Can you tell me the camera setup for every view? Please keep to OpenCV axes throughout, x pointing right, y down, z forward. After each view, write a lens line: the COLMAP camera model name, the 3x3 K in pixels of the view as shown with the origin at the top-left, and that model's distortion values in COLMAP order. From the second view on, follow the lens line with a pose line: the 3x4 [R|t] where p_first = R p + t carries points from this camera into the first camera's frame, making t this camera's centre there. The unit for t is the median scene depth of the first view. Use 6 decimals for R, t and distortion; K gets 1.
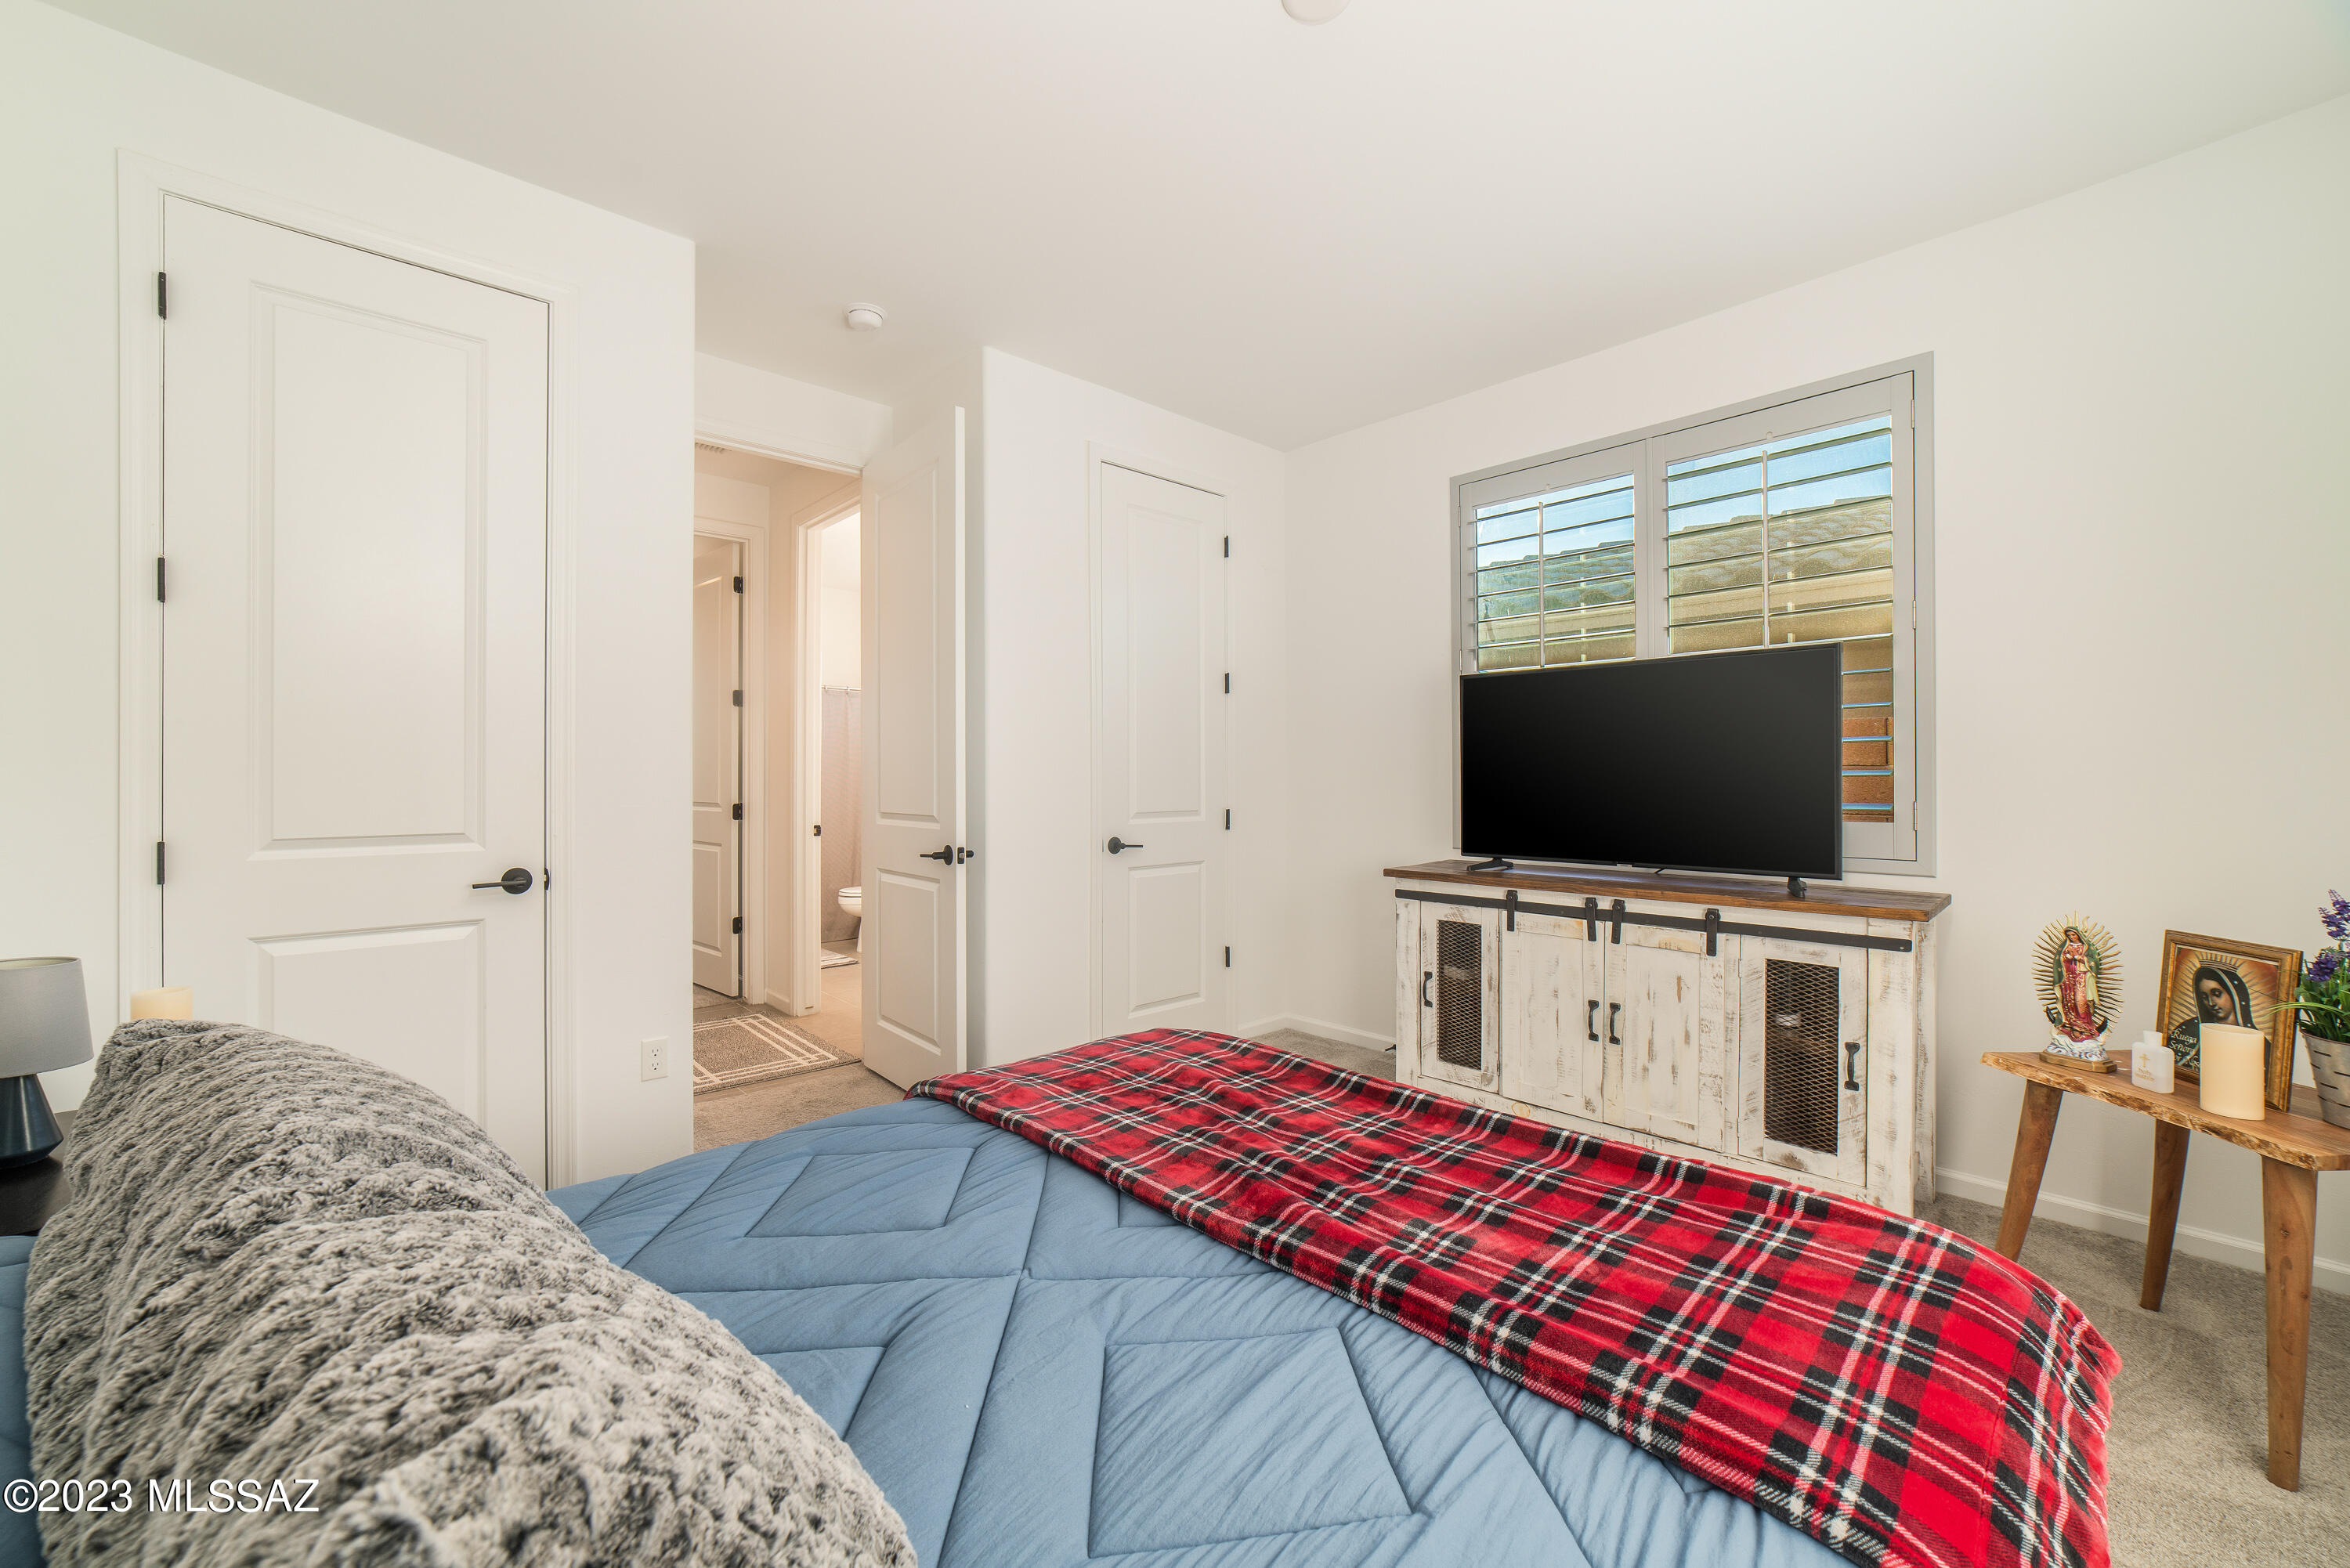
lens RADIAL K [[940.4, 0, 1175.0], [0, 940.4, 784.0], [0, 0, 1]] dist [-0.022826, 0.010937]
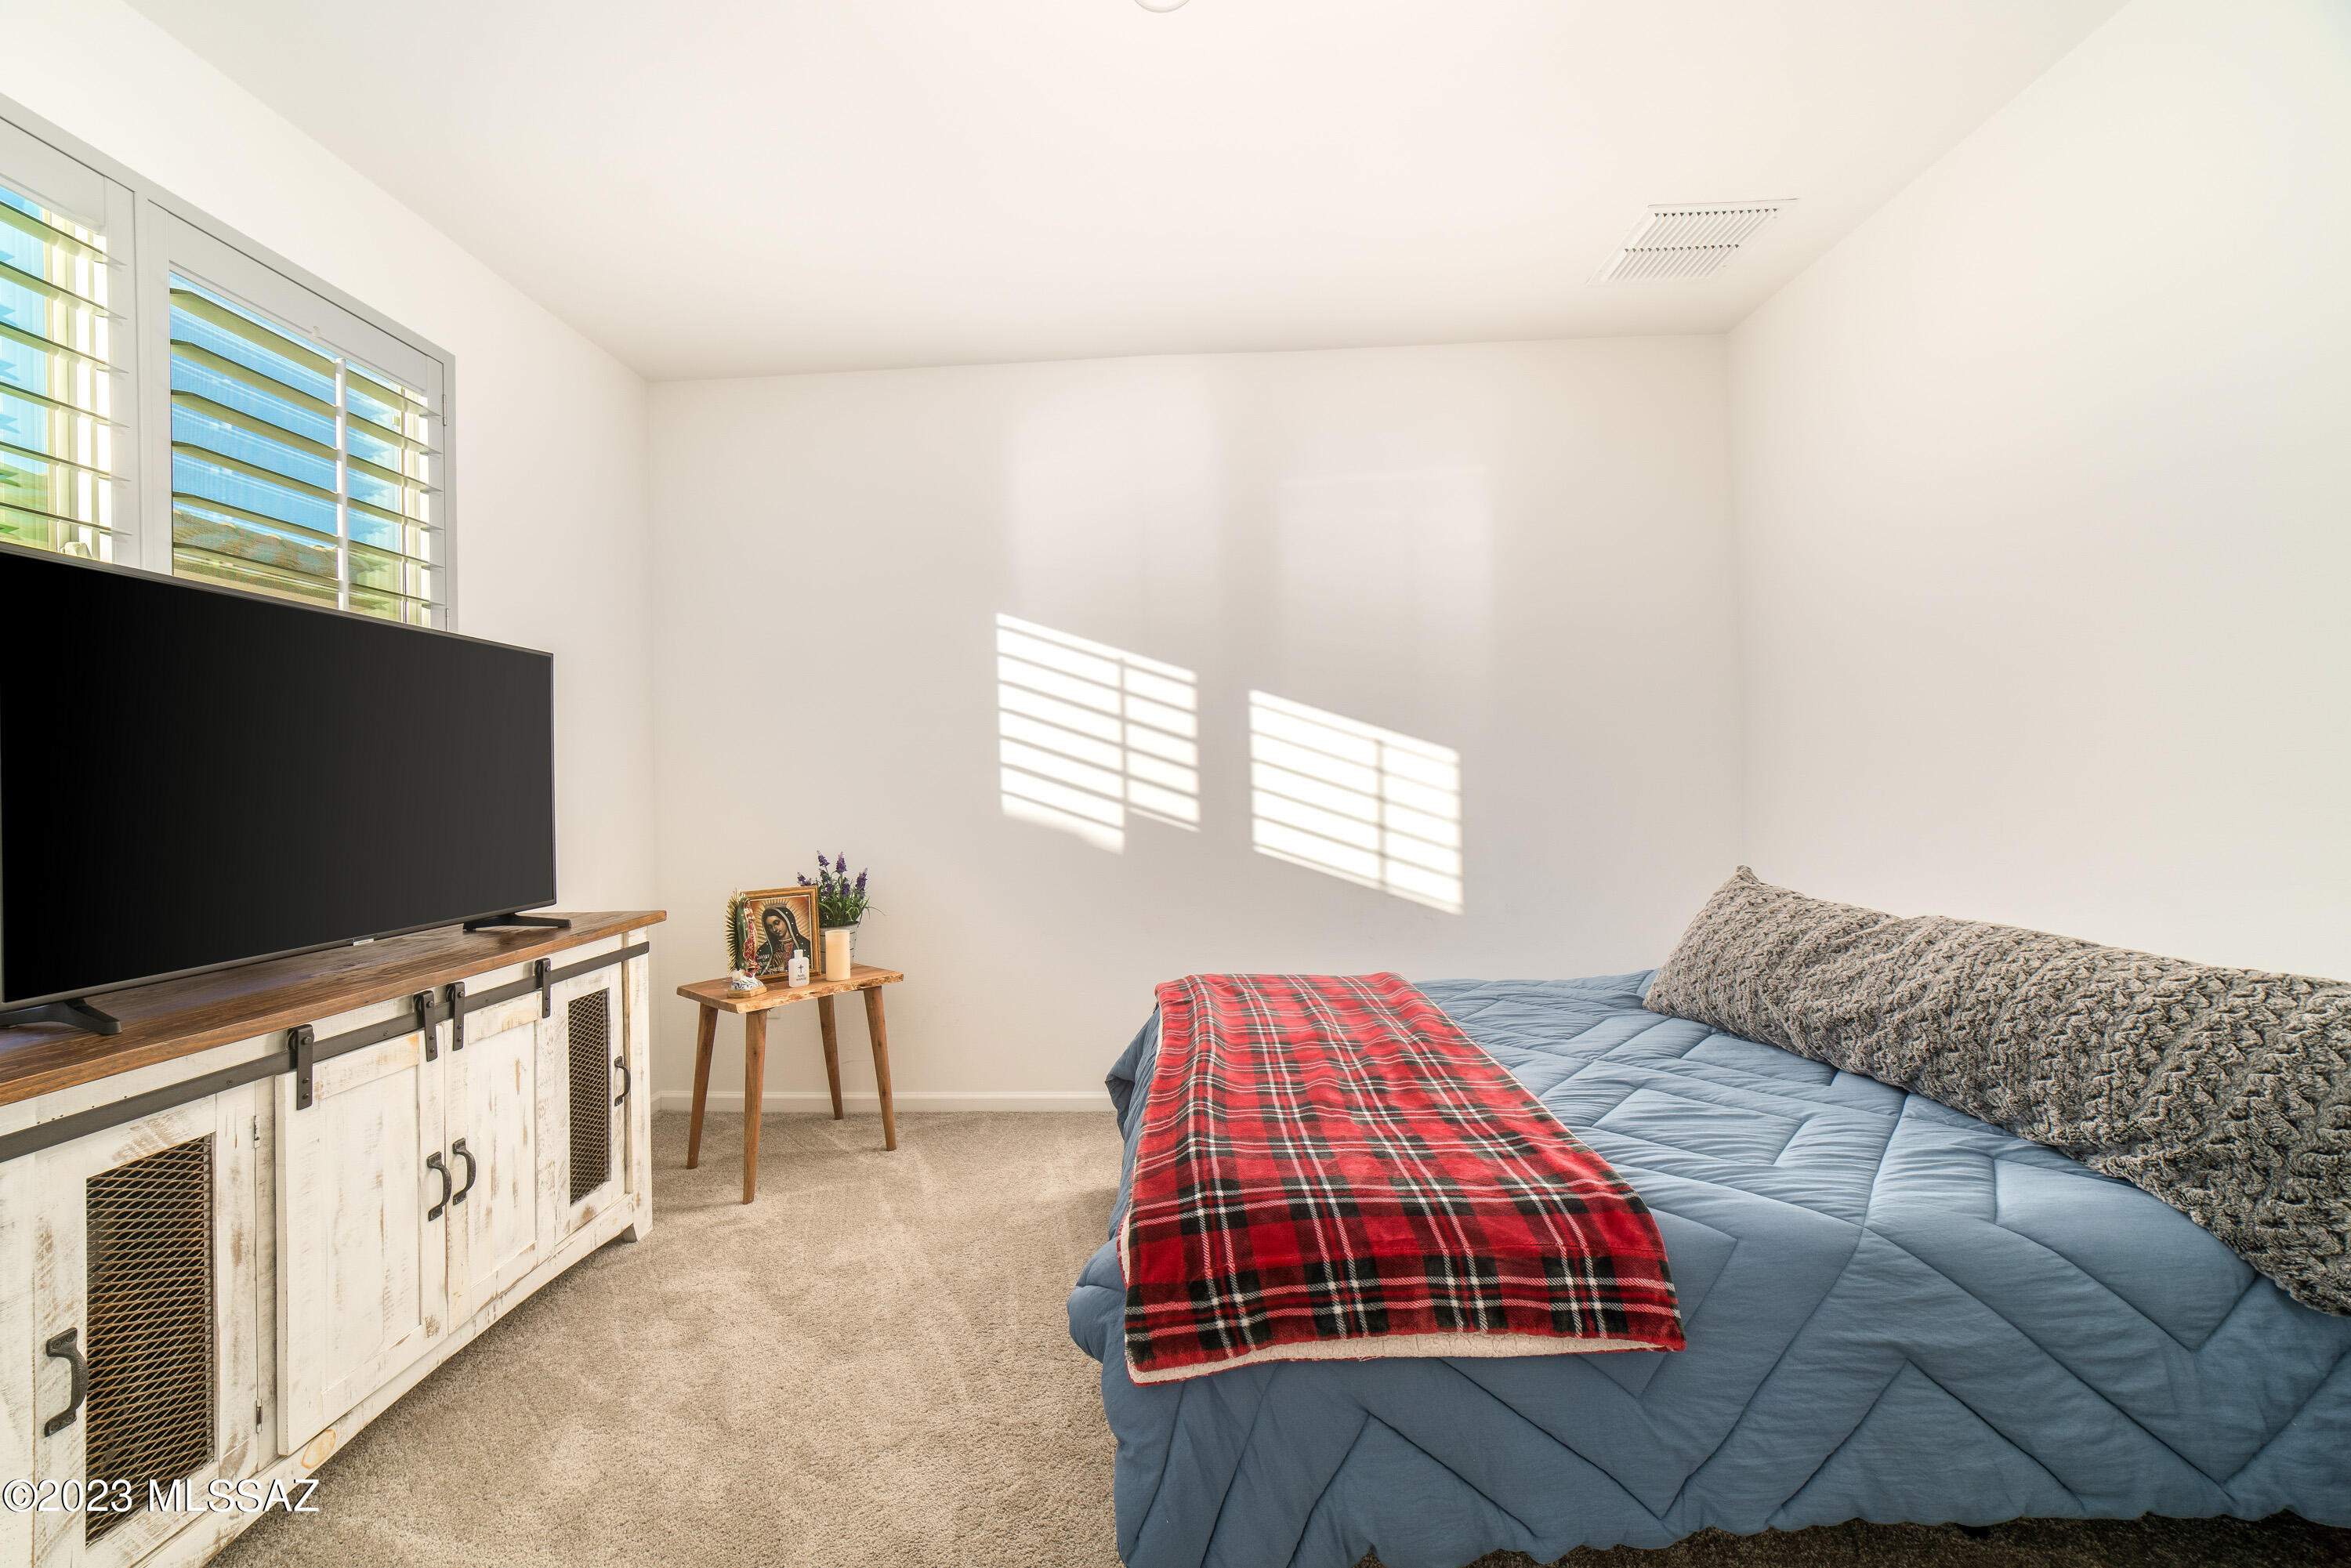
lens RADIAL K [[940.9, 0, 1175.5], [0, 940.9, 784.0], [0, 0, 1]] dist [-0.022826, 0.010937]
pose [[-0.716116, 0.003913, 0.697970, -0.359402], [0.013838, 0.999867, 0.008592, -0.015333], [-0.697844, 0.015812, -0.716075, 1.149363]]
